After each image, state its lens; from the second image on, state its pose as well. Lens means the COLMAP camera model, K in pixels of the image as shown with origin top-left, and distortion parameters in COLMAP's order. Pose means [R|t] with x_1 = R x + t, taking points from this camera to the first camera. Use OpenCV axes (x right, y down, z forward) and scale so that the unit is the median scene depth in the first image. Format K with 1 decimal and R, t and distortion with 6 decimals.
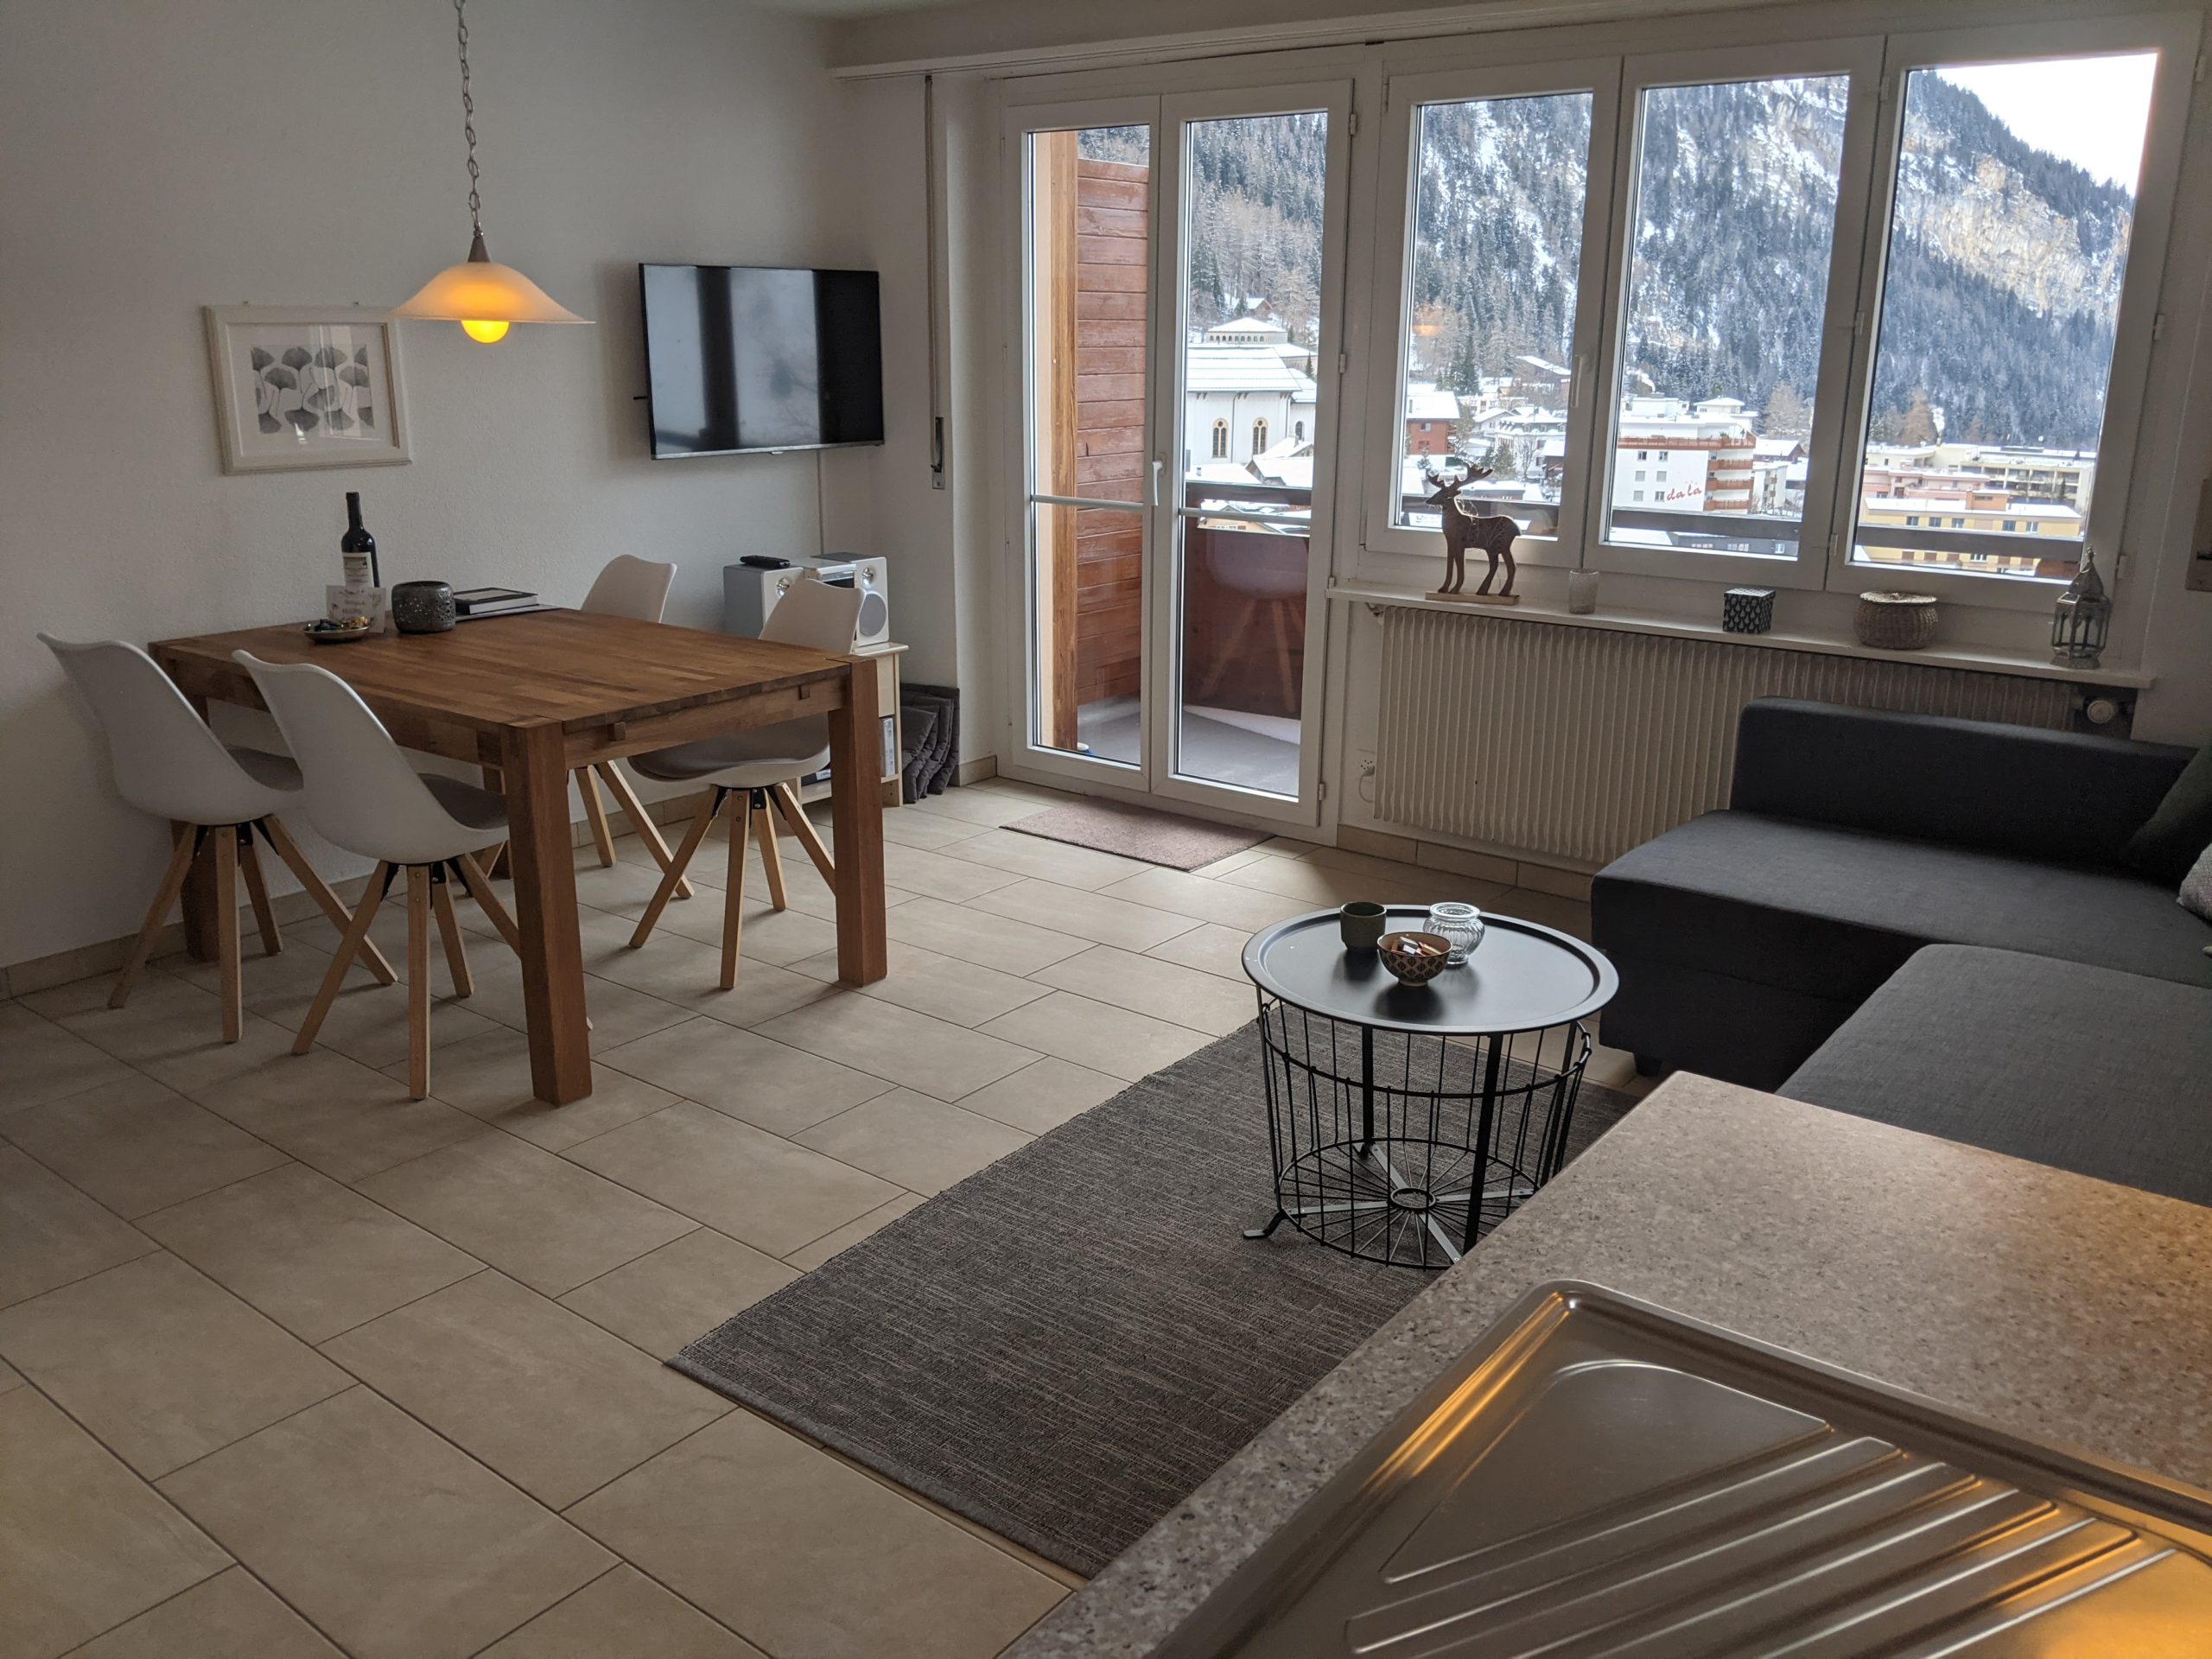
lens RADIAL K [[1777.4, 0, 1089.4], [0, 1777.4, 817.3], [0, 0, 1]] dist [0.098394, -0.225705]
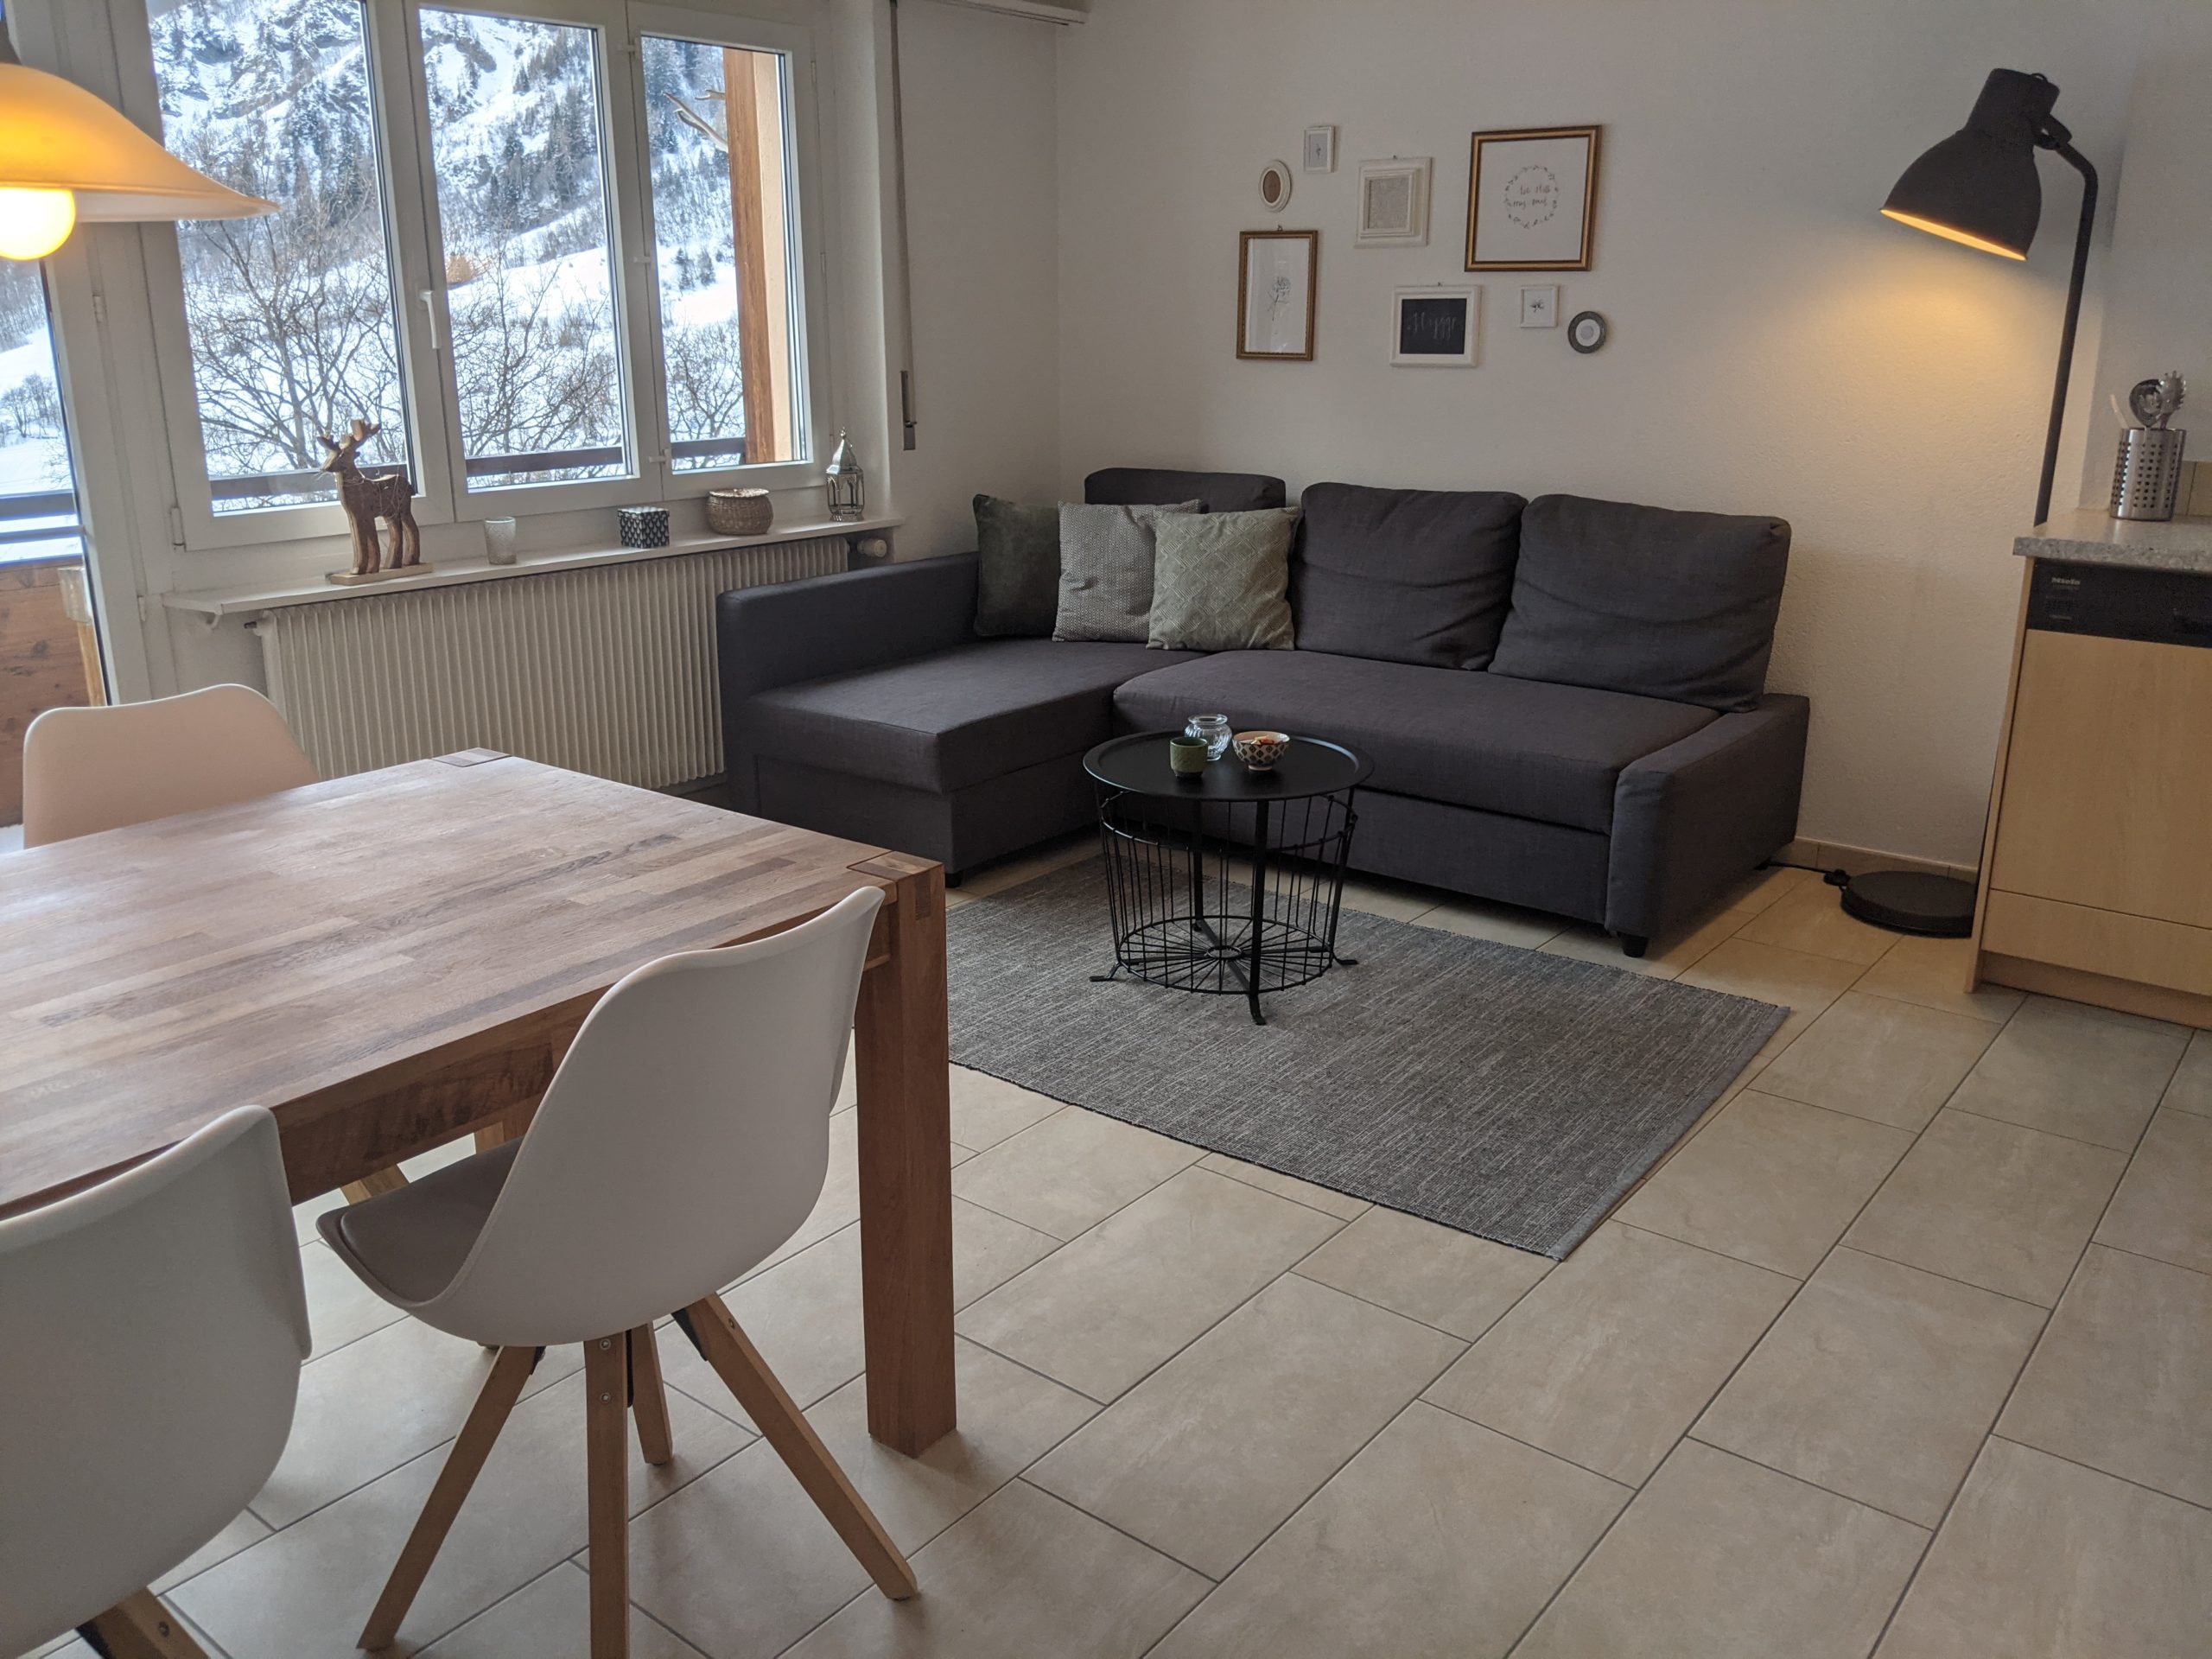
lens RADIAL K [[1777.4, 0, 1089.4], [0, 1777.4, 817.3], [0, 0, 1]] dist [0.098394, -0.225705]
pose [[-0.003106, -0.284787, 0.958586, -0.925867], [0.264221, 0.924290, 0.275454, -0.231114], [-0.964457, 0.254134, 0.072376, 0.902410]]
